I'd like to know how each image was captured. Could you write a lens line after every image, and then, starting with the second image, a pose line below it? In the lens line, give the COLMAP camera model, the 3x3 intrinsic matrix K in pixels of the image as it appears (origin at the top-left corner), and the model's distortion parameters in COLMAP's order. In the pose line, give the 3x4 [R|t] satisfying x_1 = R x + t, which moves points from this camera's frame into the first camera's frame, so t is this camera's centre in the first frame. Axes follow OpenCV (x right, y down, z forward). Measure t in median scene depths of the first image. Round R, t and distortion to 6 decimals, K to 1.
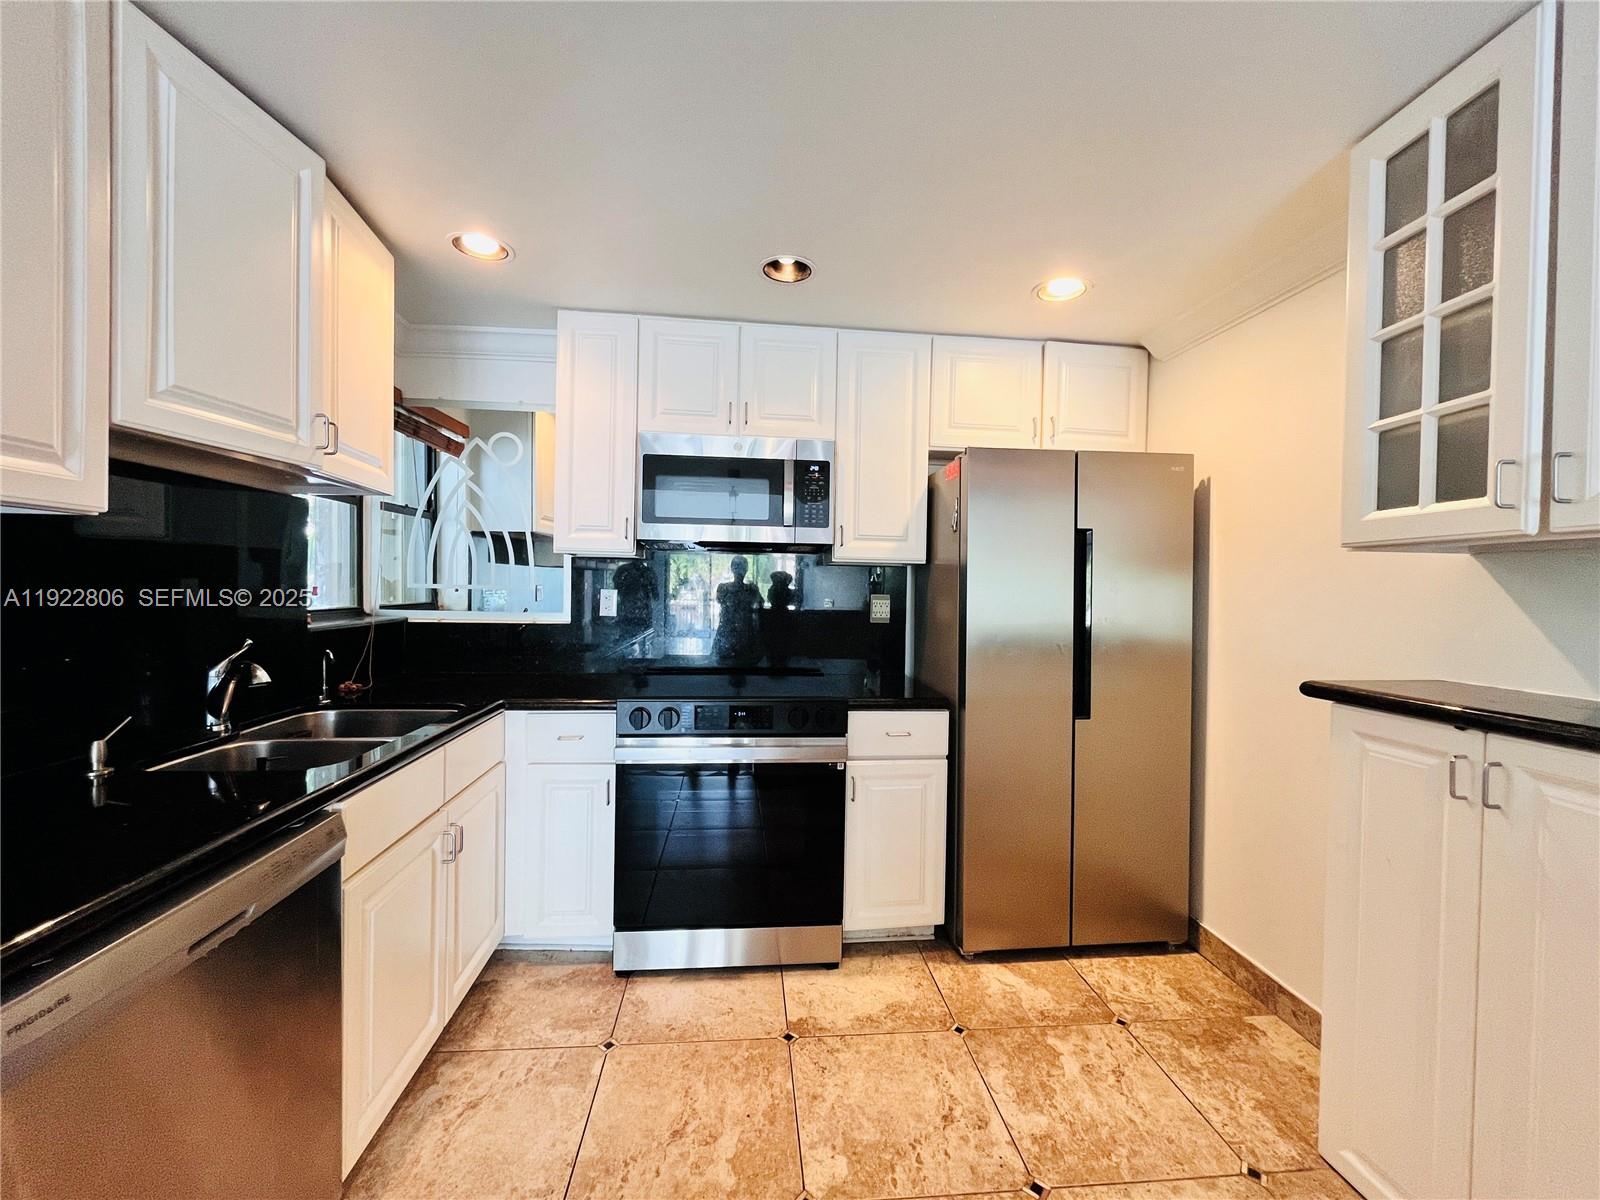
lens RADIAL K [[640.1, 0, 799.1], [0, 640.1, 596.9], [0, 0, 1]] dist [-0.002407, -0.000469]
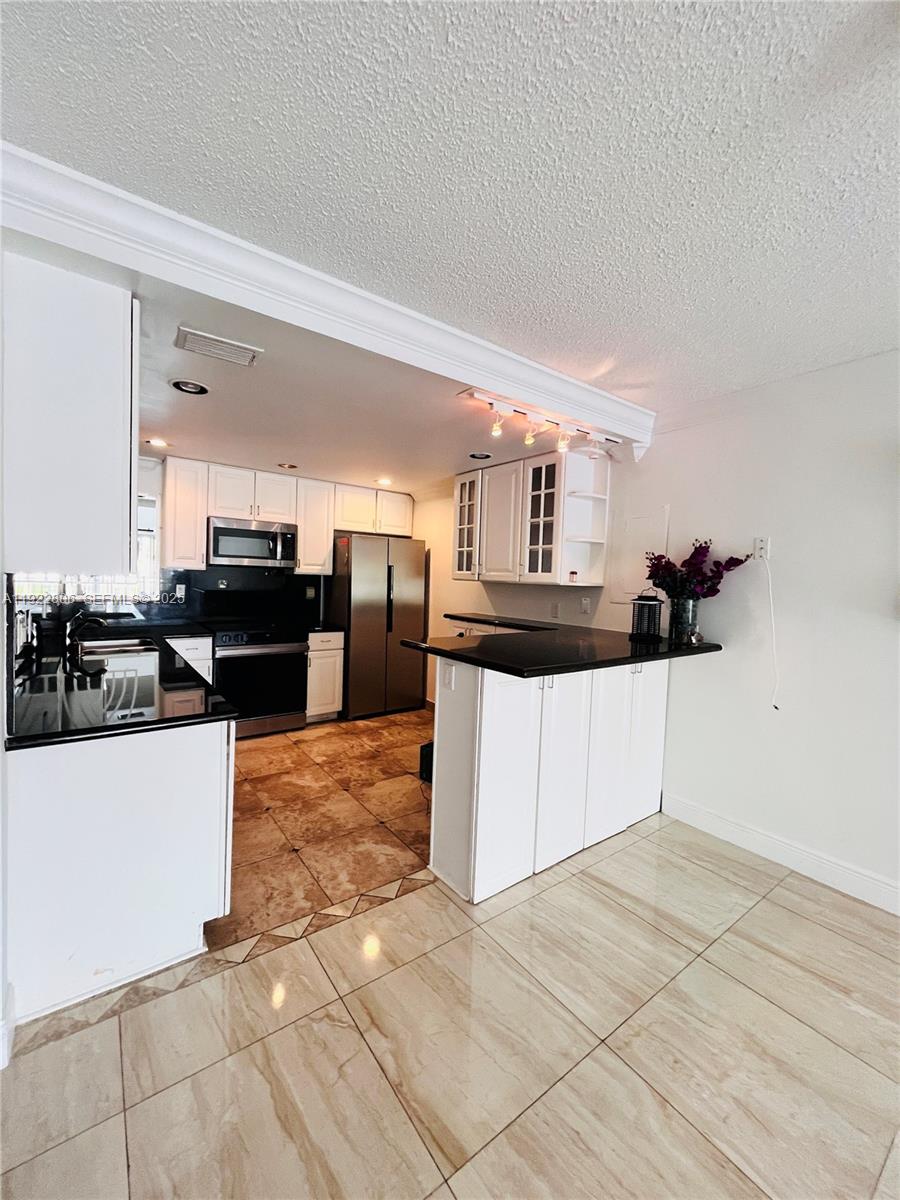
lens RADIAL K [[480.1, 0, 450.0], [0, 480.1, 600.0], [0, 0, 1]] dist [-0.002407, -0.000469]
pose [[0.855092, -0.013253, 0.518307, -0.441488], [-0.013965, 0.998722, 0.048576, -0.060736], [-0.518289, -0.048775, 0.853814, -0.977893]]
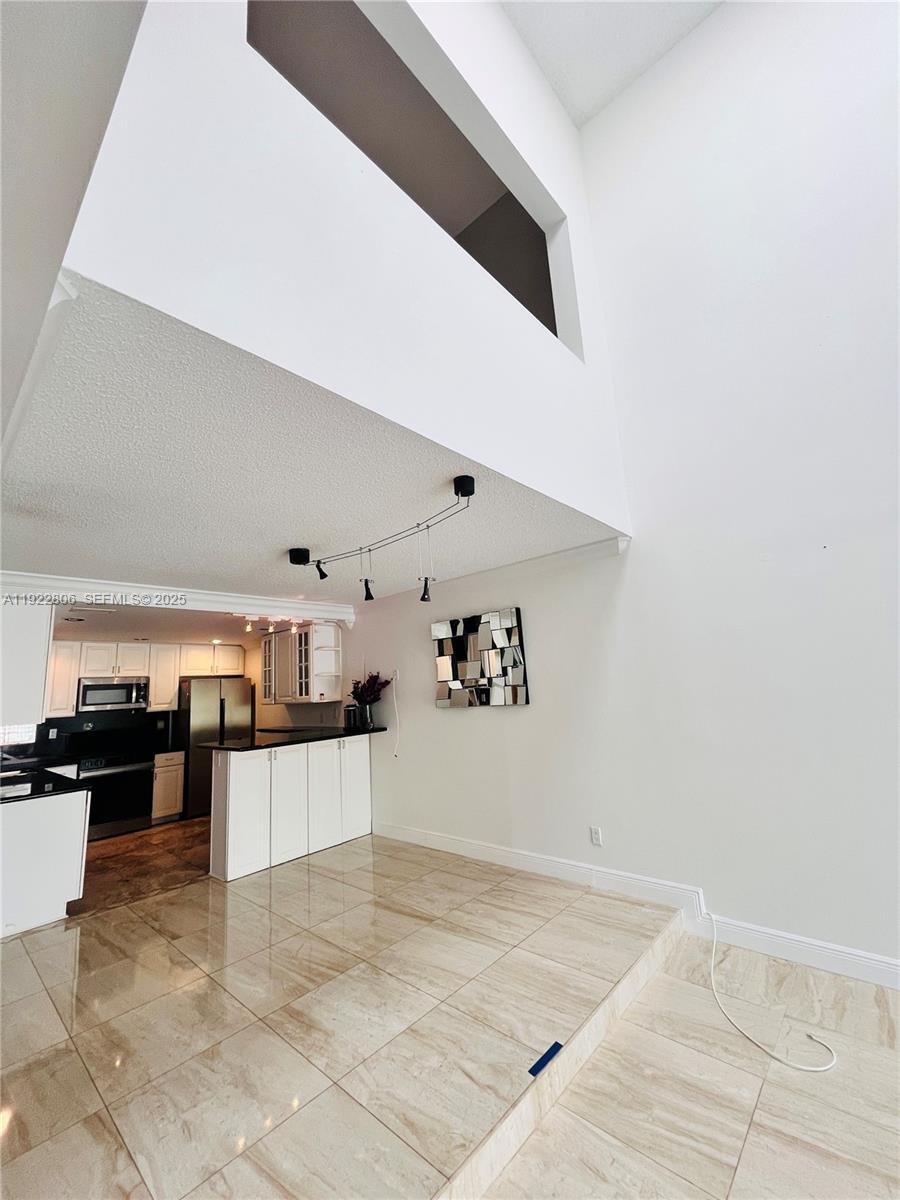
lens RADIAL K [[480.1, 0, 450.0], [0, 480.1, 600.0], [0, 0, 1]] dist [-0.002407, -0.000469]
pose [[0.736887, 0.059090, 0.673429, -0.575936], [0.082549, 0.980852, -0.176393, -0.064688], [-0.670957, 0.185572, 0.717899, -2.266124]]
